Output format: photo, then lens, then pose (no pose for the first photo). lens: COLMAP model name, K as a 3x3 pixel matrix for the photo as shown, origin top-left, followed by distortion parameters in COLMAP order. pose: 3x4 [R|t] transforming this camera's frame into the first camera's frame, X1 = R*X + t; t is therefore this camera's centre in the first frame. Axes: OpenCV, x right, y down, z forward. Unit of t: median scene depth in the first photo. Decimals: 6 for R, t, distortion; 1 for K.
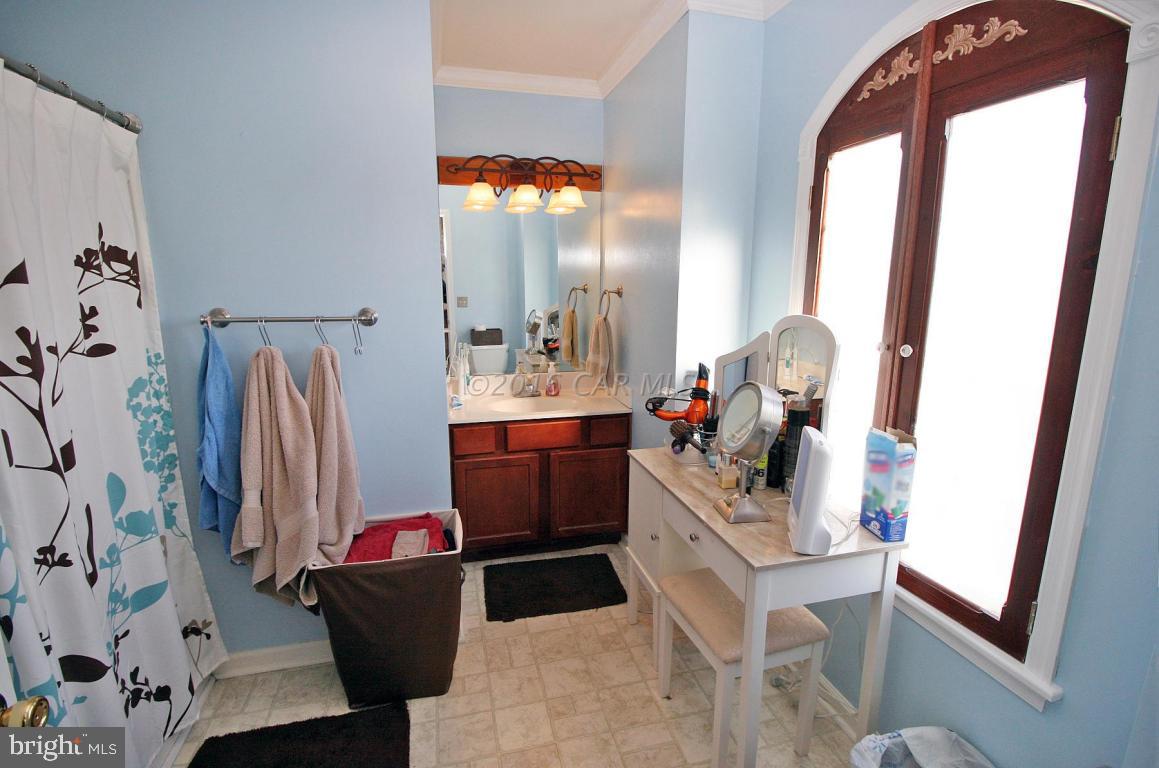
lens RADIAL K [[544.3, 0, 579.8], [0, 544.3, 384.8], [0, 0, 1]] dist [-0.002893, -0.010767]
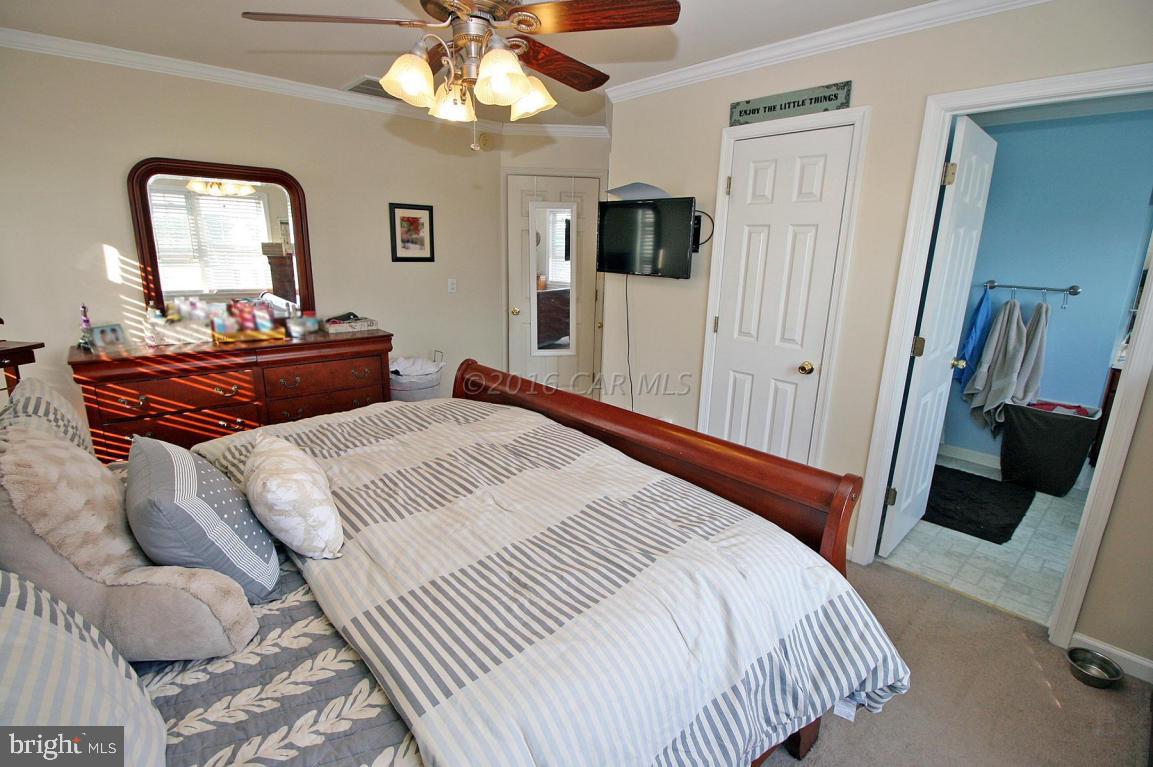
lens RADIAL K [[541.5, 0, 574.1], [0, 541.5, 385.7], [0, 0, 1]] dist [-0.002893, -0.010767]
pose [[0.490899, 0.223990, -0.841930, 0.418279], [-0.192388, 0.970398, 0.145994, 0.273806], [0.849709, 0.090309, 0.519461, -1.490907]]
